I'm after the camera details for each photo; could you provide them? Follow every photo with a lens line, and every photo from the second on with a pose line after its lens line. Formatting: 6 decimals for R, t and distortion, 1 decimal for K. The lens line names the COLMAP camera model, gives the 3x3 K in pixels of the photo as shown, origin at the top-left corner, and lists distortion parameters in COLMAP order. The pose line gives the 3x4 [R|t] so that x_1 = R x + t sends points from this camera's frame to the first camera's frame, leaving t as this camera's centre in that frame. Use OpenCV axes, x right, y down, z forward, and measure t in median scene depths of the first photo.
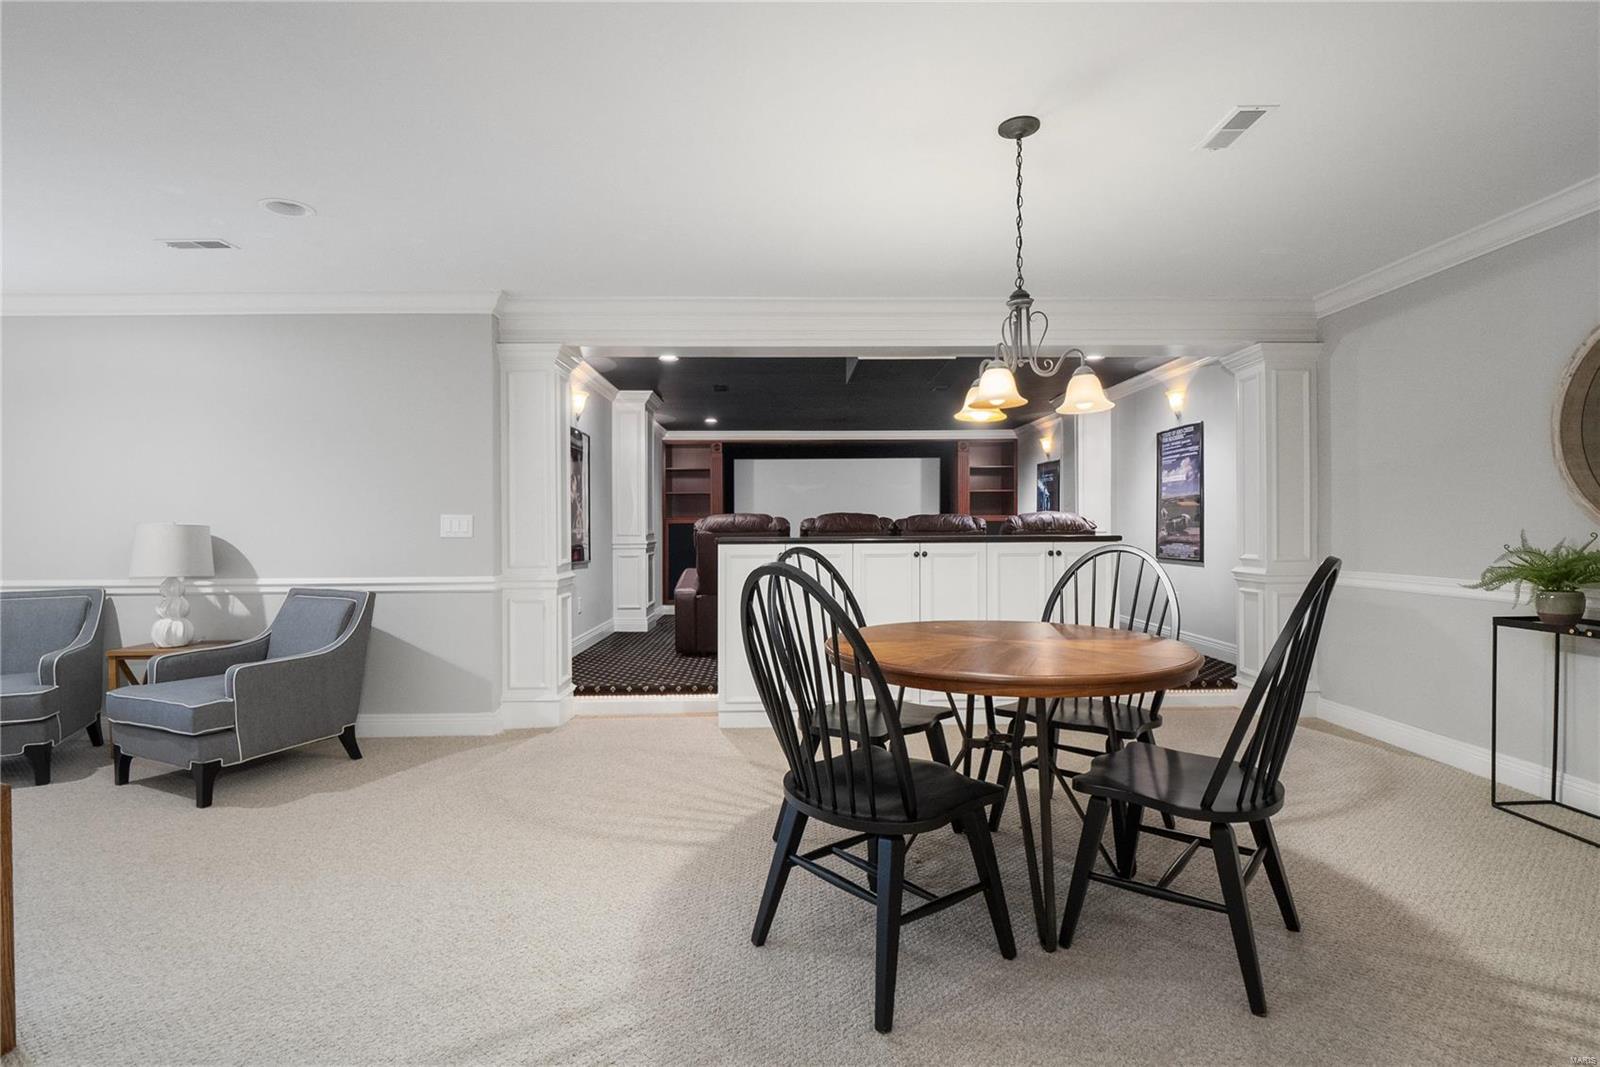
lens RADIAL K [[766.3, 0, 818.1], [0, 766.3, 477.3], [0, 0, 1]] dist [-0.008104, -0.001176]
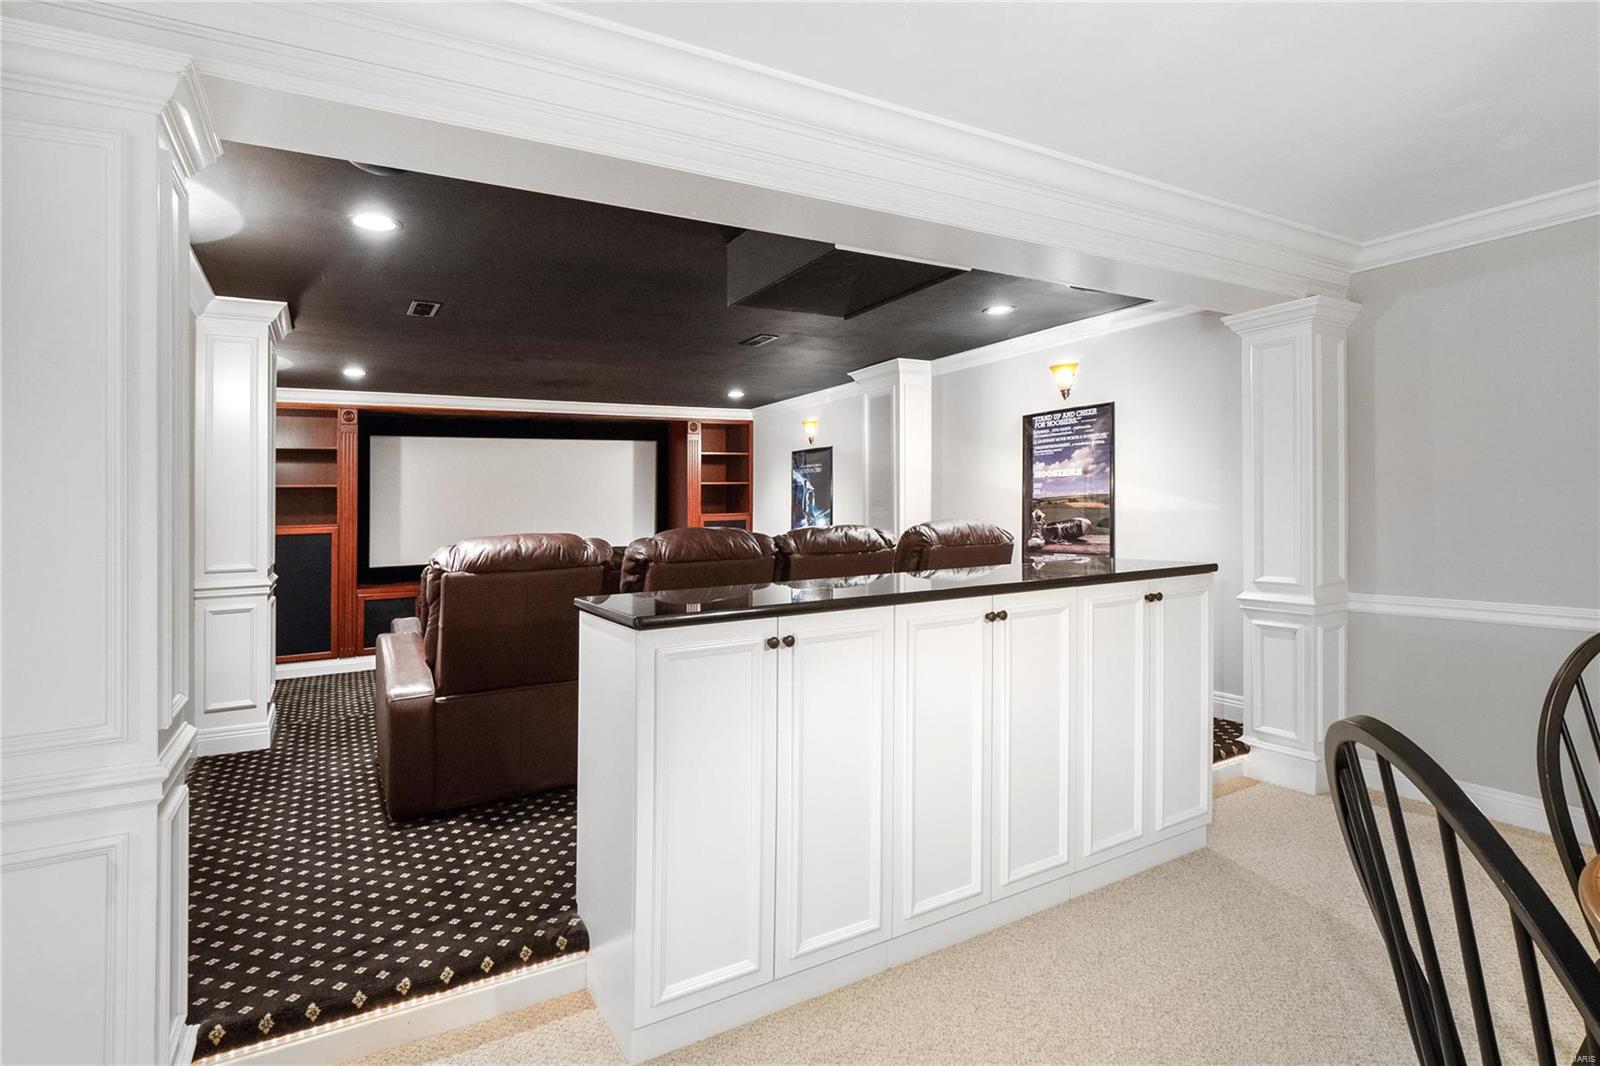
lens RADIAL K [[817.3, 0, 797.7], [0, 817.3, 469.3], [0, 0, 1]] dist [-0.004996, -0.001150]
pose [[0.899272, 0.009554, 0.437286, -0.154398], [-0.011987, 0.999924, 0.002805, -0.001364], [-0.437226, -0.007764, 0.899318, 0.350753]]
